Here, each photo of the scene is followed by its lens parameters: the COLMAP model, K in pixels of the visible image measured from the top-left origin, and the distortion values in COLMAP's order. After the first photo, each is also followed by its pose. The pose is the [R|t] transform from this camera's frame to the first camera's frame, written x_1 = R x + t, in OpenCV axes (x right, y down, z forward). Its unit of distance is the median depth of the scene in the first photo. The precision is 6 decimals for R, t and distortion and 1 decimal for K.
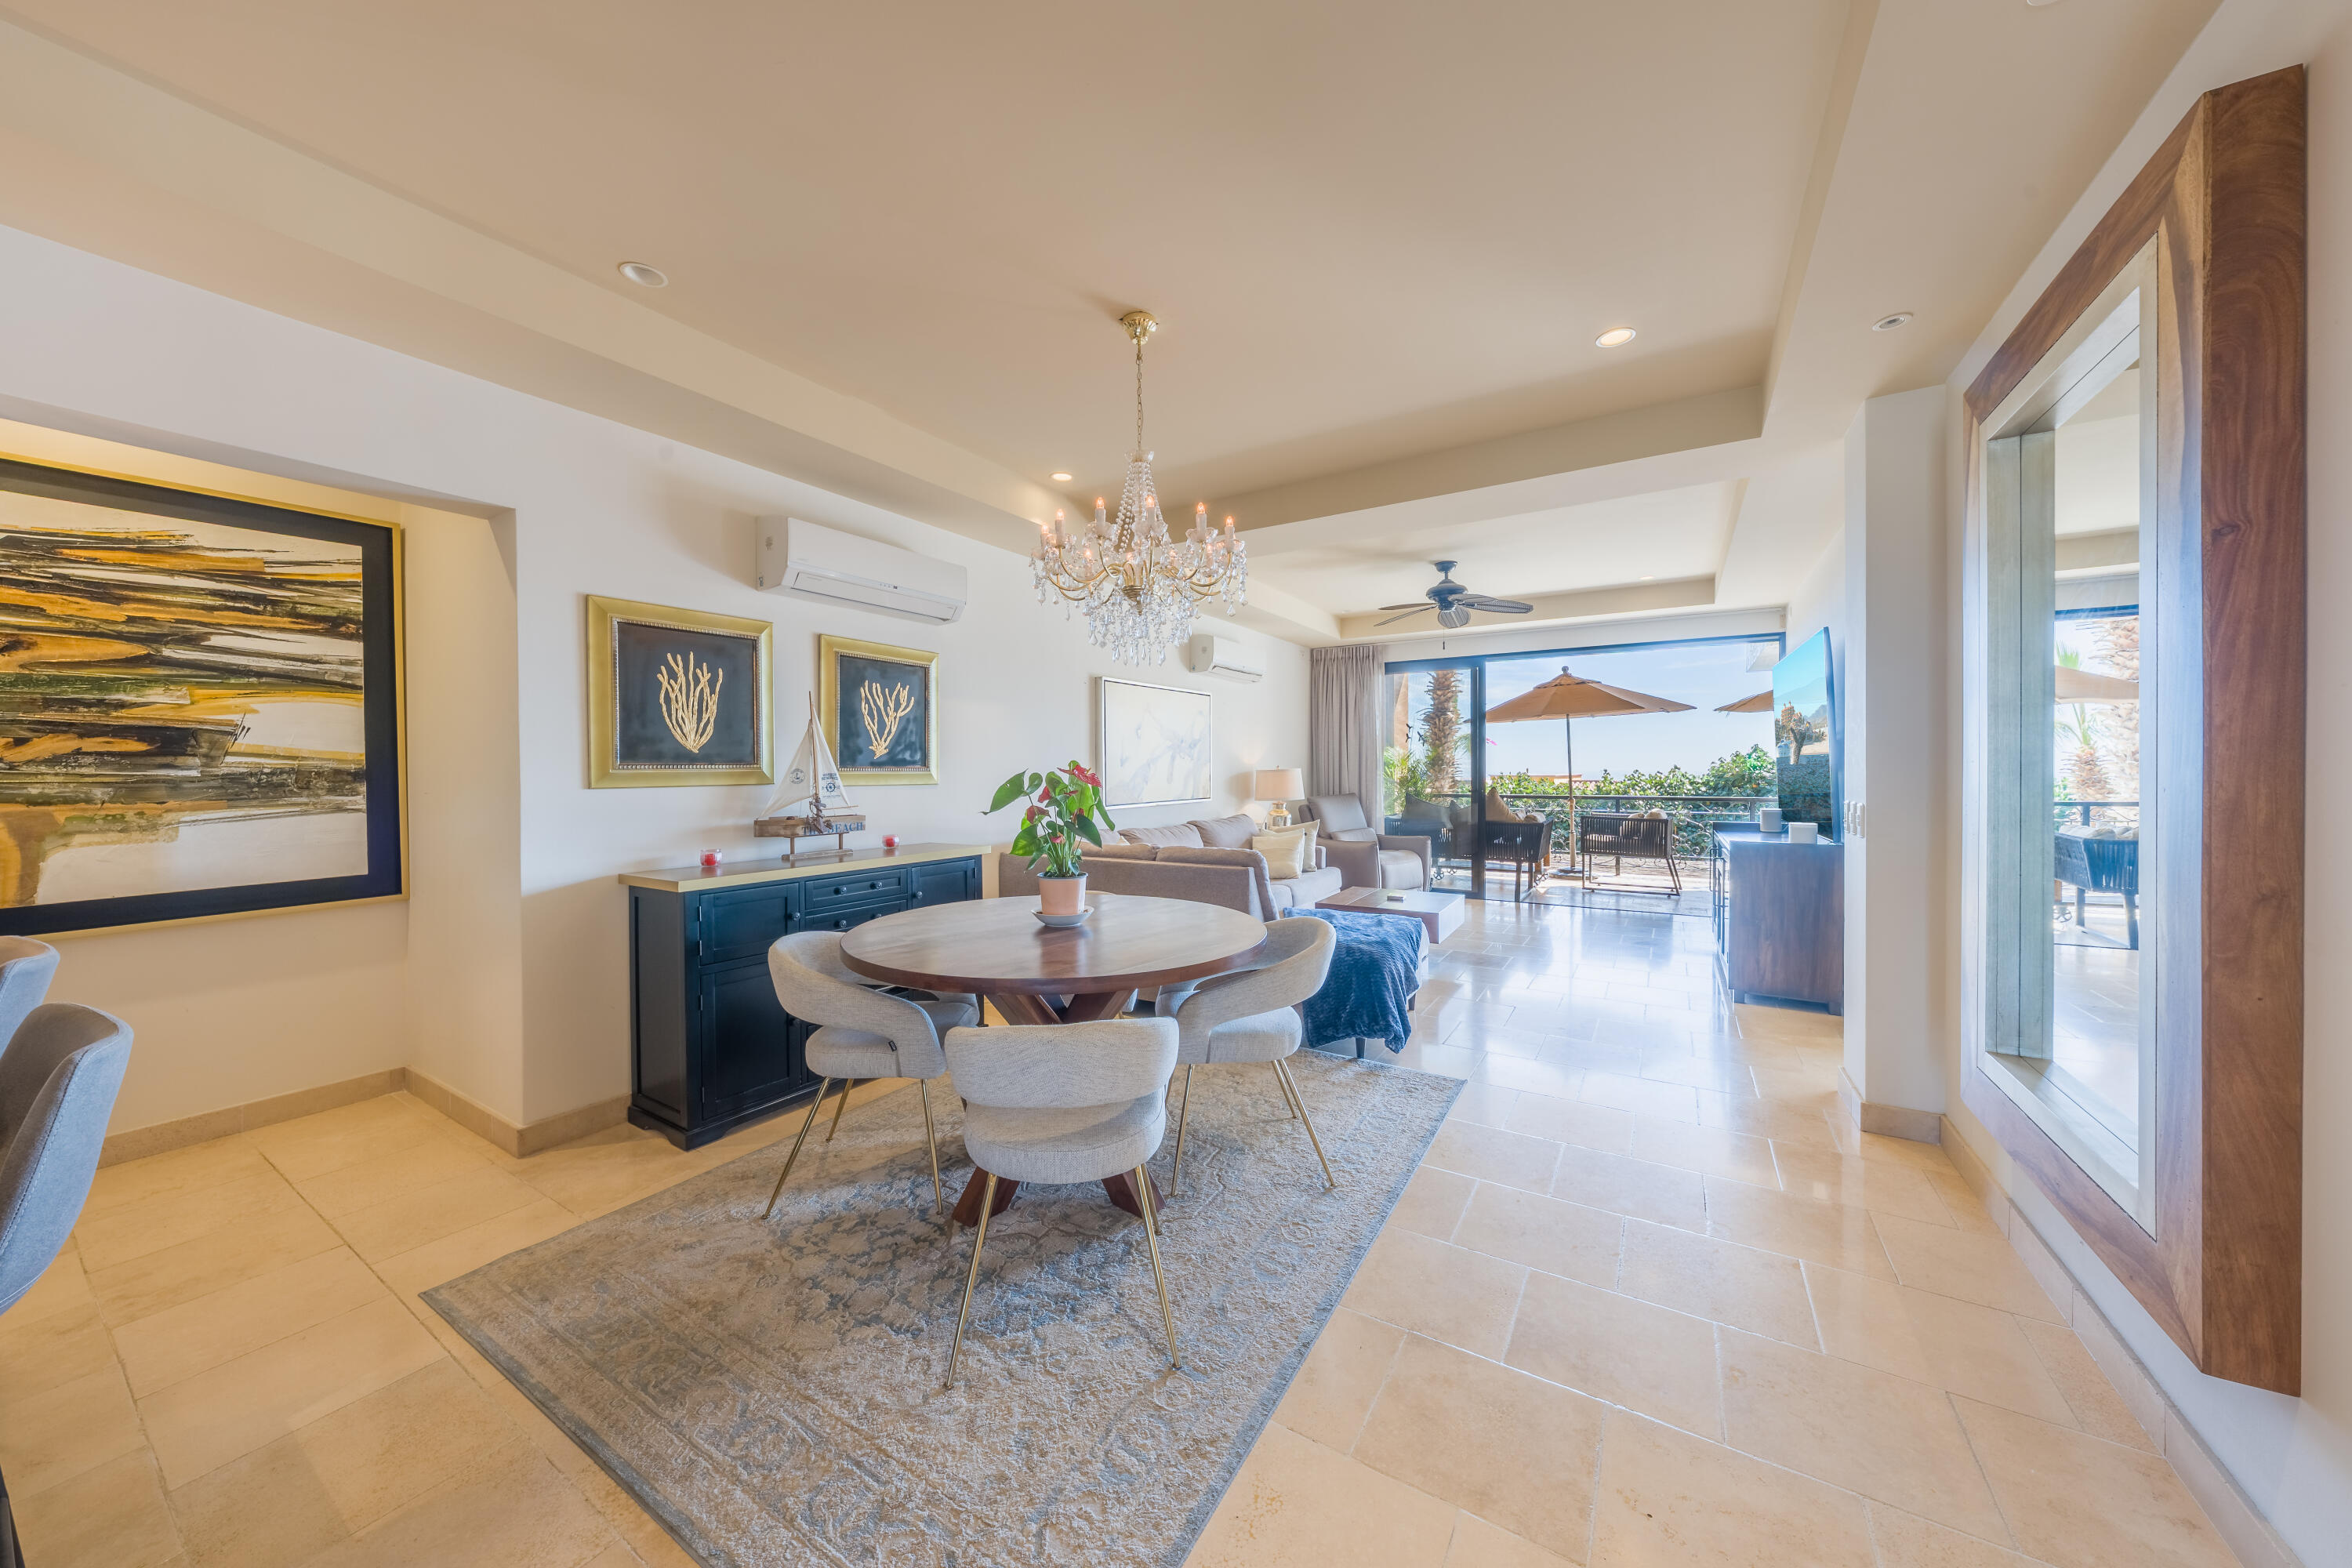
lens RADIAL K [[807.0, 0, 1163.3], [0, 807.0, 775.1], [0, 0, 1]] dist [0.000061, -0.000061]
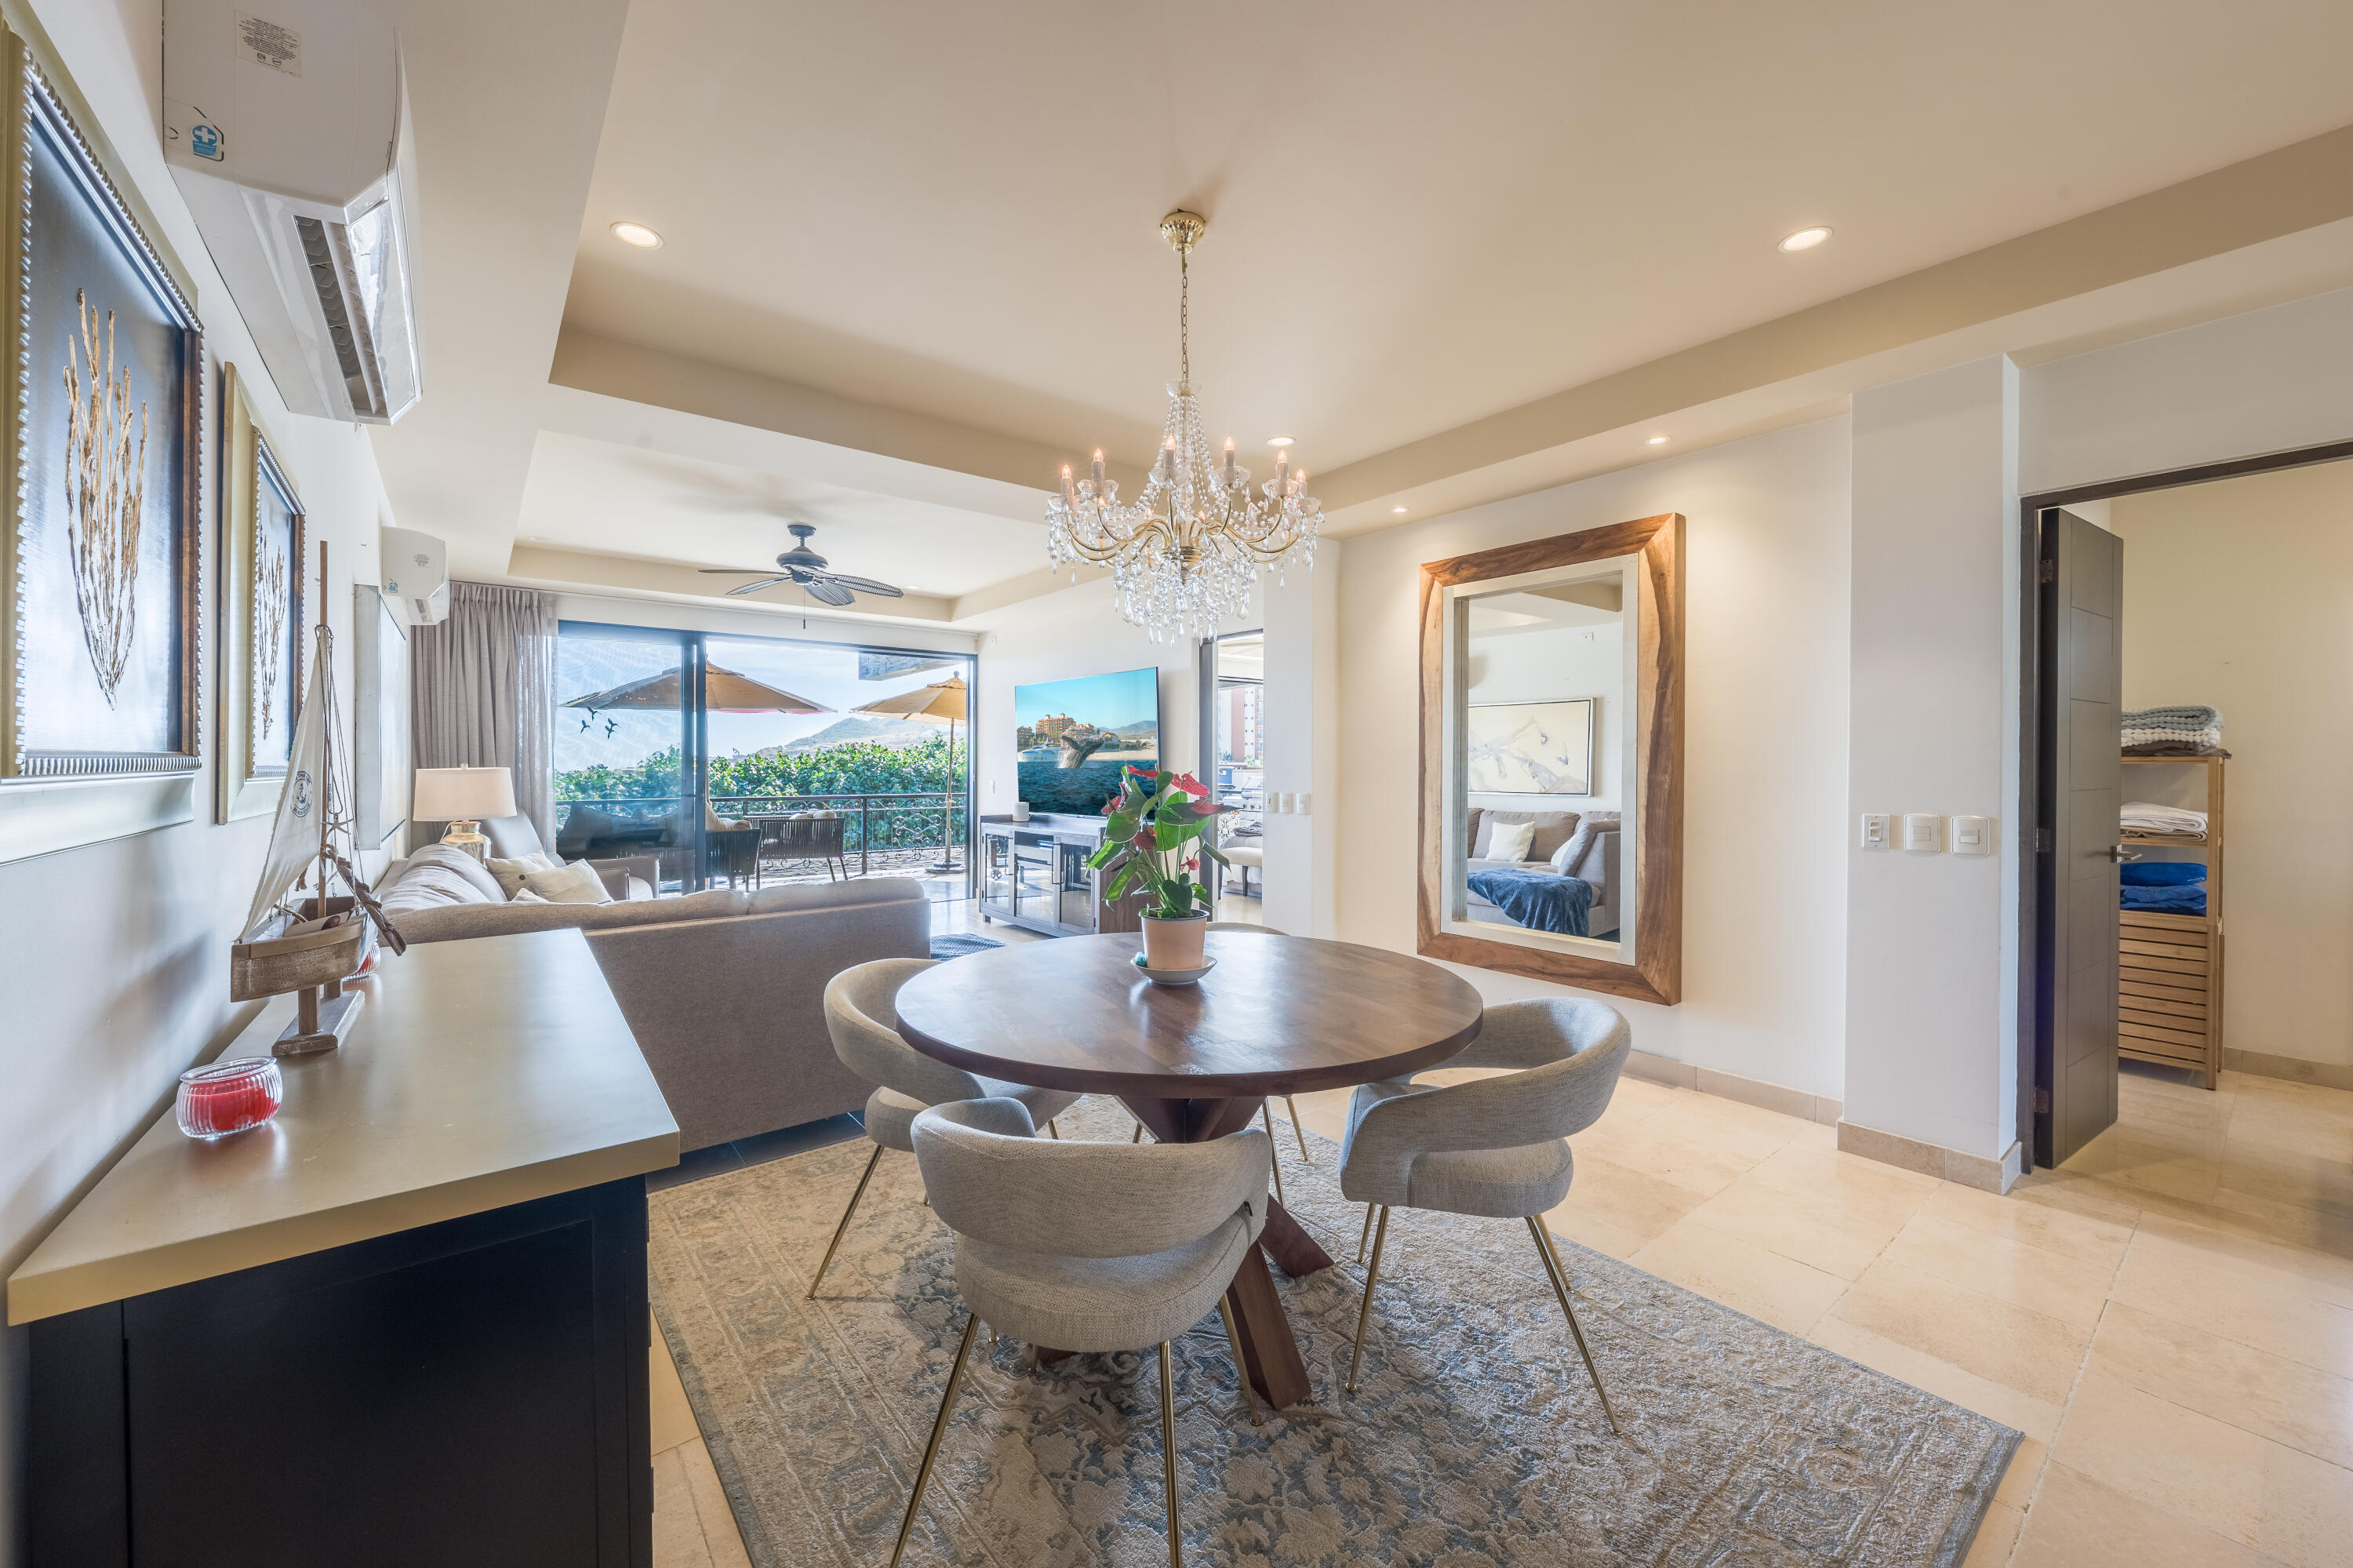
lens RADIAL K [[884.5, 0, 1169.6], [0, 884.5, 773.0], [0, 0, 1]] dist [0.000557, 0.000214]
pose [[0.335543, -0.004251, 0.942015, -0.789474], [0.005187, 0.999983, 0.002665, -0.008174], [-0.942011, 0.003992, 0.335559, 0.641221]]
